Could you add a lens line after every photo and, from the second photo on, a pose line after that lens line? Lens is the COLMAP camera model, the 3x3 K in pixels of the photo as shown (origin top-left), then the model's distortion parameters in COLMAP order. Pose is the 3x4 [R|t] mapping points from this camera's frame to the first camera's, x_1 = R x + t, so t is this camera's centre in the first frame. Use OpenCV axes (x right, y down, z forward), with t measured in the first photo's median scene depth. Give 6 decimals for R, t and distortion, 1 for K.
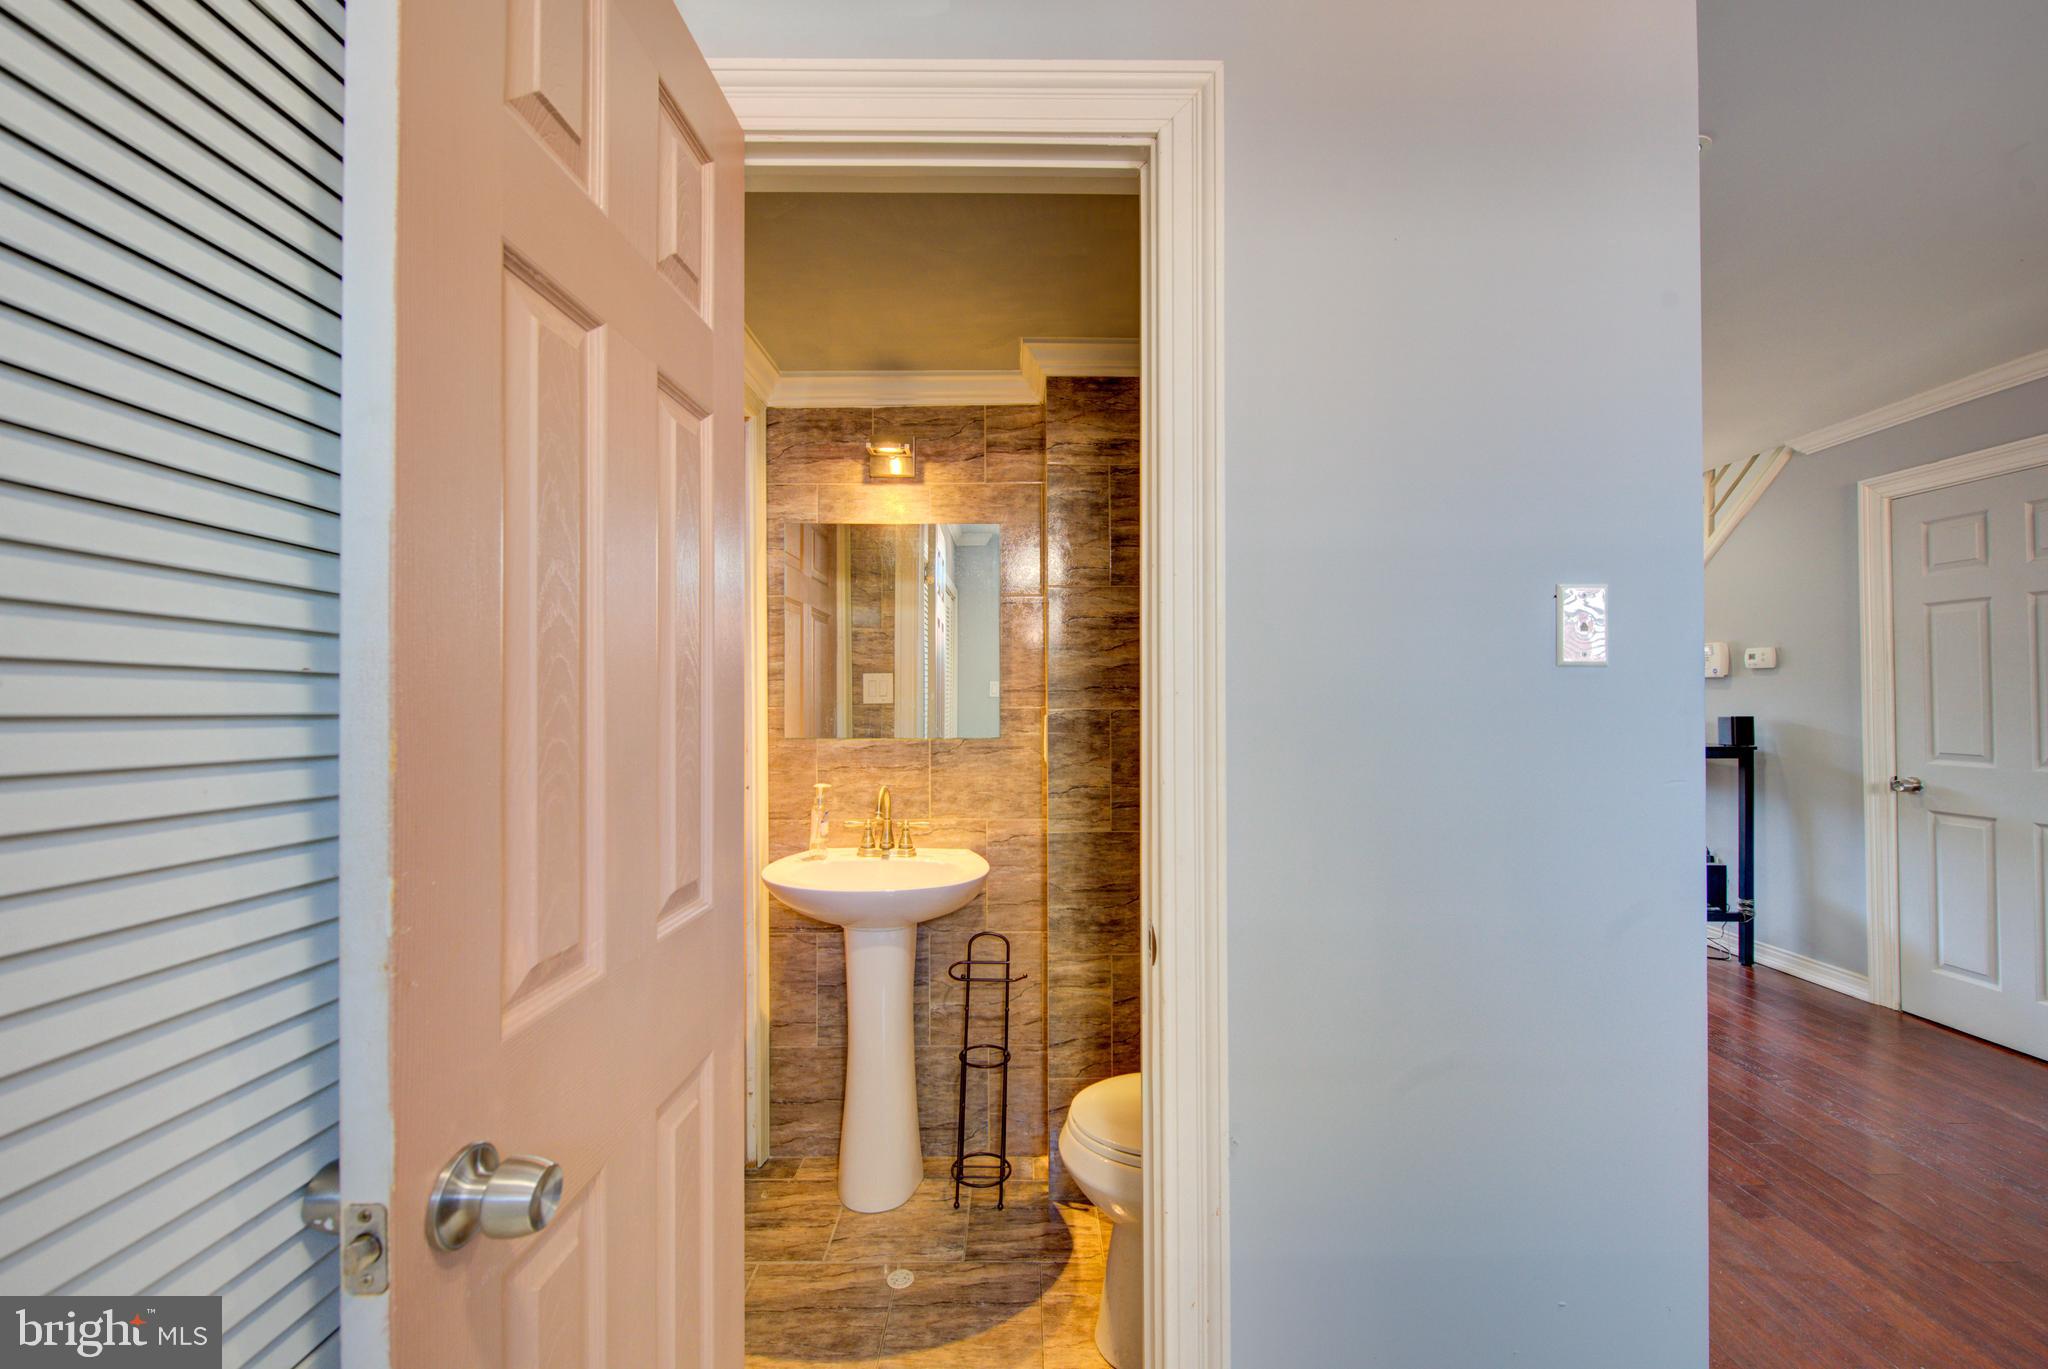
lens RADIAL K [[822.8, 0, 1024.0], [0, 822.8, 684.5], [0, 0, 1]] dist [0.001092, -0.000084]
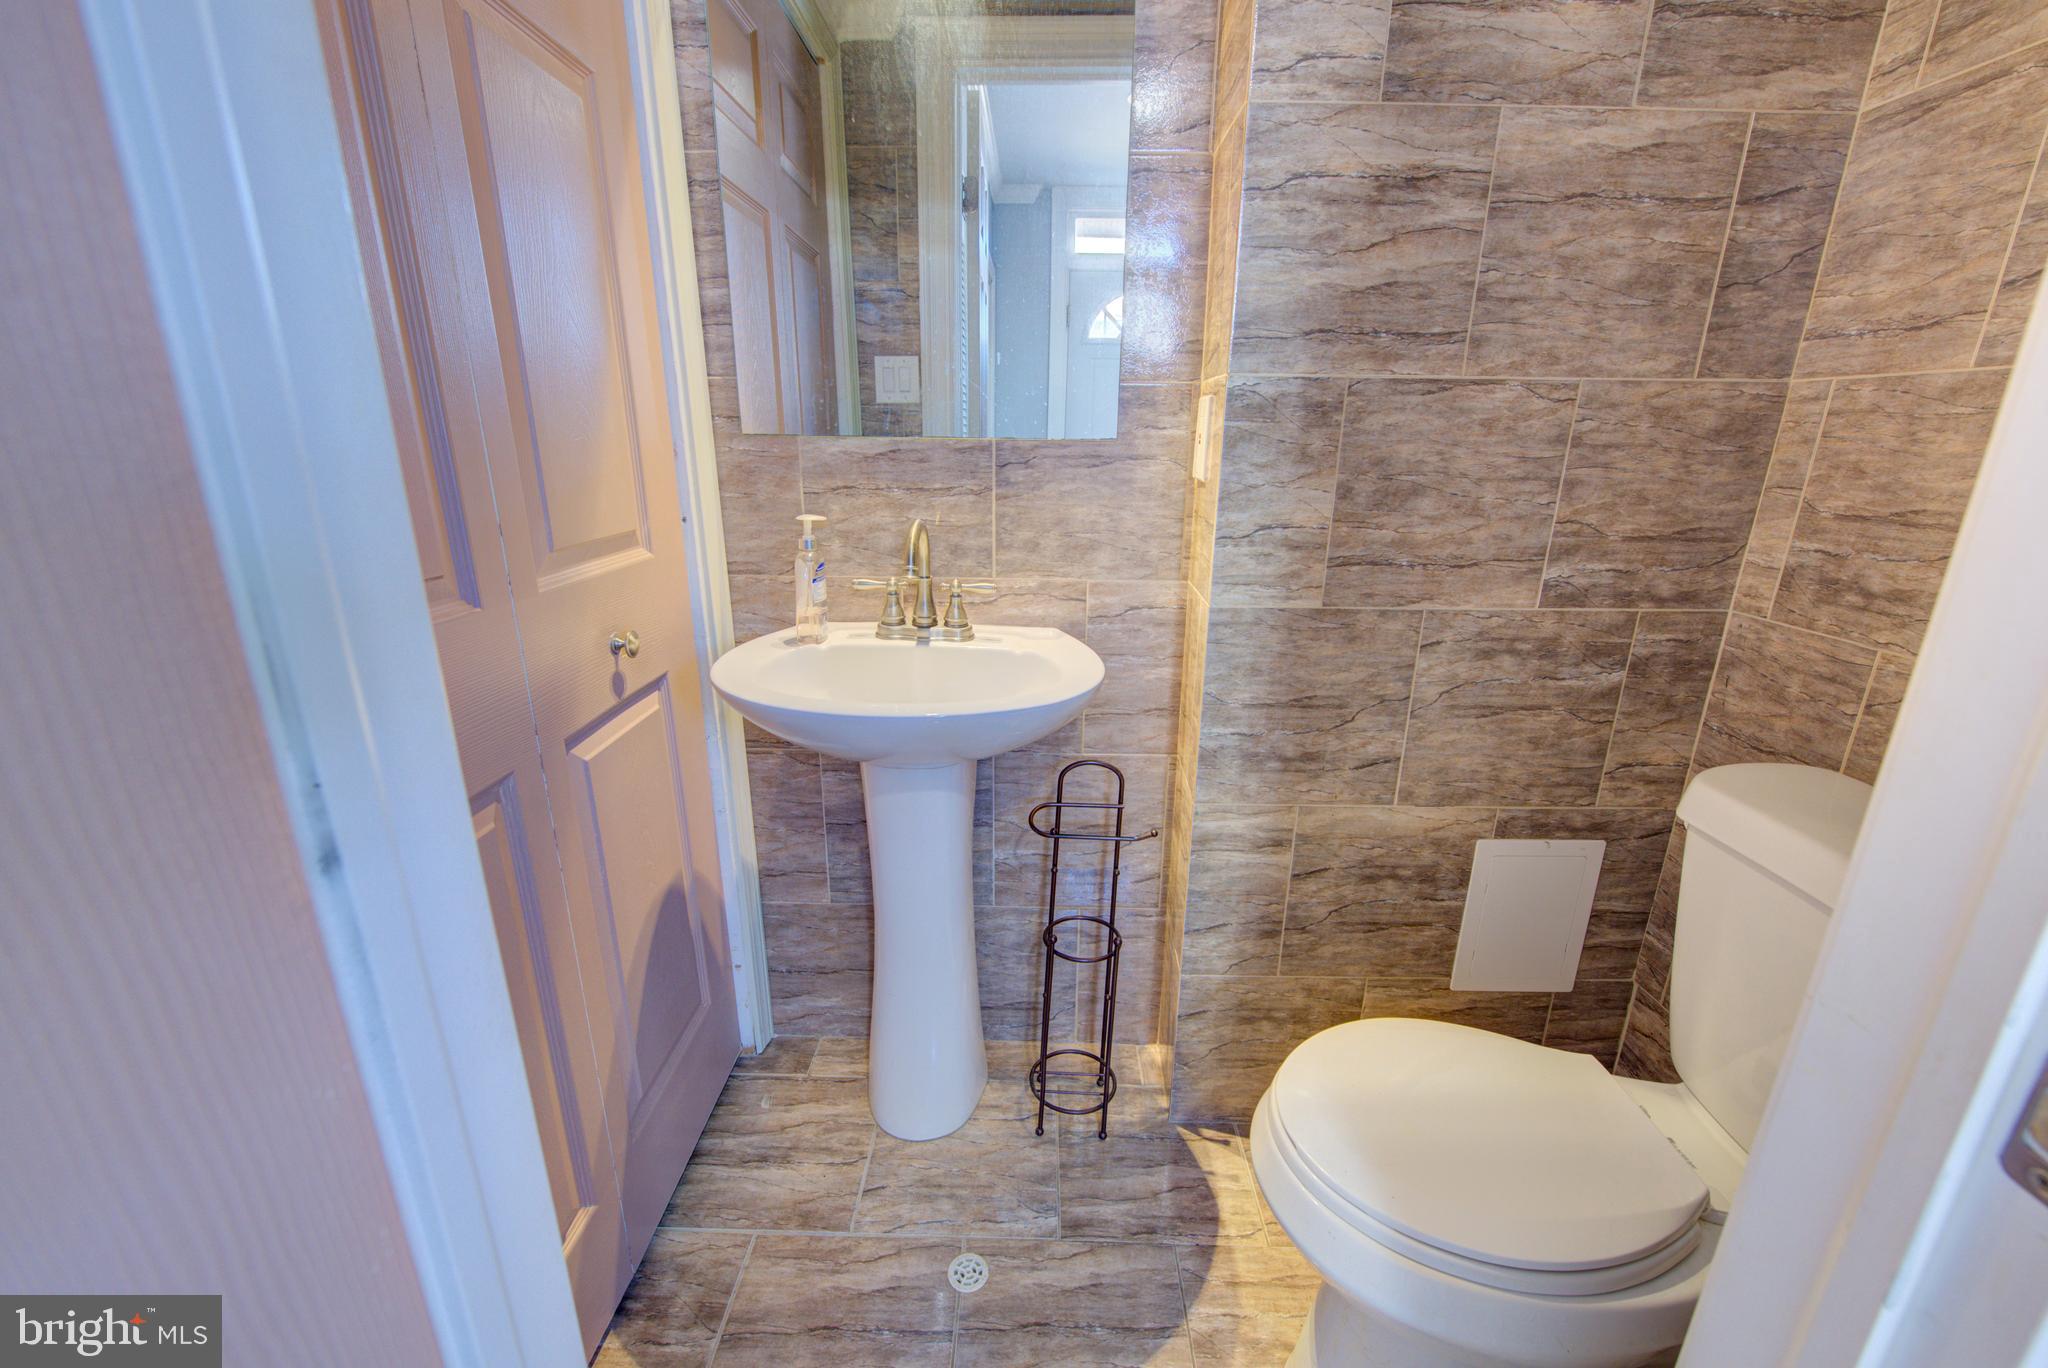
lens RADIAL K [[799.6, 0, 1024.0], [0, 799.6, 684.0], [0, 0, 1]] dist [0.001840, -0.000055]
pose [[0.999713, 0.019264, -0.014232, -0.086379], [-0.013982, 0.951842, 0.306269, 0.060558], [0.019447, -0.305982, 0.951839, 0.438369]]
